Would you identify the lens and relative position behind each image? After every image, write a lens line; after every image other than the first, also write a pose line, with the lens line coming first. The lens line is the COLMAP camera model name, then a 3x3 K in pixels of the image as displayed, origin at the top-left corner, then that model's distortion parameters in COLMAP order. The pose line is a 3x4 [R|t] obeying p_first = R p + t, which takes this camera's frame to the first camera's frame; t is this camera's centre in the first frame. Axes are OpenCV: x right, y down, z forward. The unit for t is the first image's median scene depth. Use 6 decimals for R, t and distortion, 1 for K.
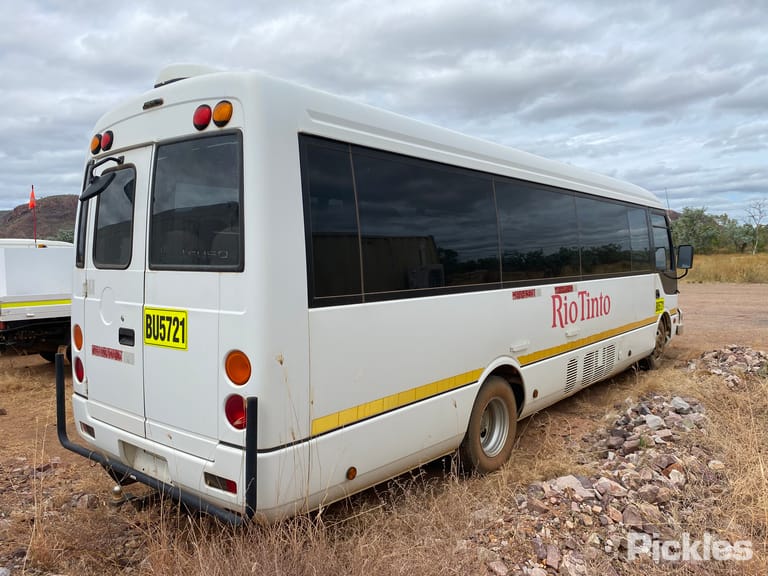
lens RADIAL K [[585.5, 0, 383.5], [0, 585.5, 284.8], [0, 0, 1]] dist [0.031543, -0.025791]
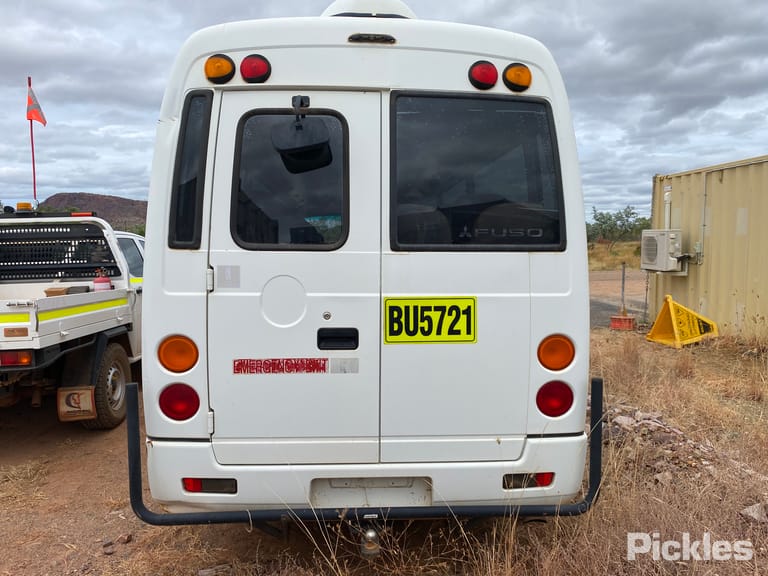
lens RADIAL K [[585.5, 0, 384.1], [0, 585.5, 286.5], [0, 0, 1]] dist [0.031543, -0.025791]
pose [[0.738605, -0.034102, 0.673276, -0.945564], [0.024387, 0.999418, 0.023868, 0.004558], [-0.673698, -0.001210, 0.739006, 0.421868]]
